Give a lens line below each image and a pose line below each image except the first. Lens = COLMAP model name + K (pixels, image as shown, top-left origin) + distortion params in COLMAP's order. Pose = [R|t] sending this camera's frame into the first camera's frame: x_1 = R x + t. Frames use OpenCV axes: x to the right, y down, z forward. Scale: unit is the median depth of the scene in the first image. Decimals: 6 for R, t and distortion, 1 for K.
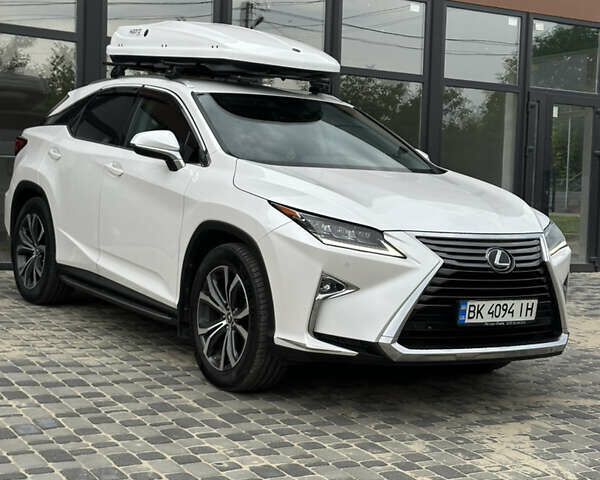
lens RADIAL K [[1090.9, 0, 312.4], [0, 1090.9, 250.4], [0, 0, 1]] dist [0.207603, -0.063679]
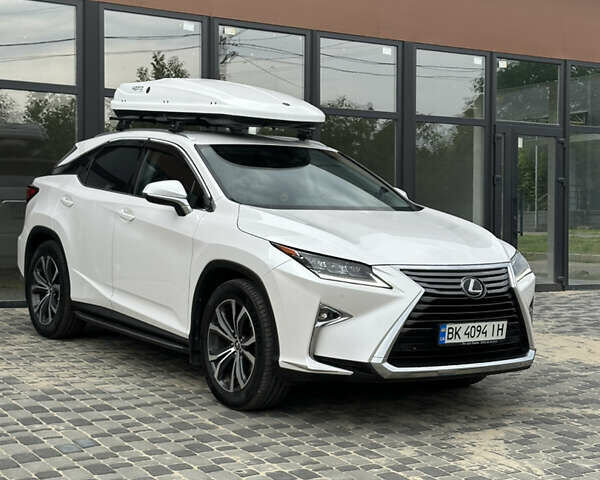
lens RADIAL K [[1090.9, 0, 312.4], [0, 1090.9, 250.4], [0, 0, 1]] dist [0.207603, -0.063679]
pose [[0.999283, -0.029698, 0.023484, -0.023169], [0.030200, 0.999316, -0.021329, -0.010611], [-0.022834, 0.022023, 0.999497, -0.144026]]
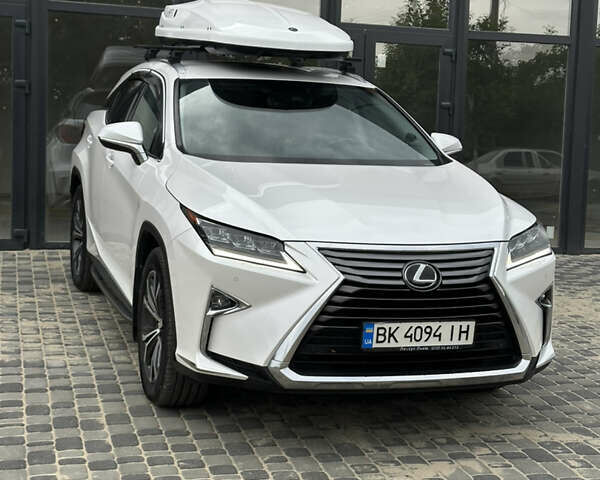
lens RADIAL K [[1090.9, 0, 312.4], [0, 1090.9, 250.4], [0, 0, 1]] dist [0.207603, -0.063679]
pose [[0.962781, 0.019961, -0.269543, 0.316909], [-0.008921, 0.999073, 0.042120, -0.046342], [0.270134, -0.038148, 0.962067, 0.144932]]
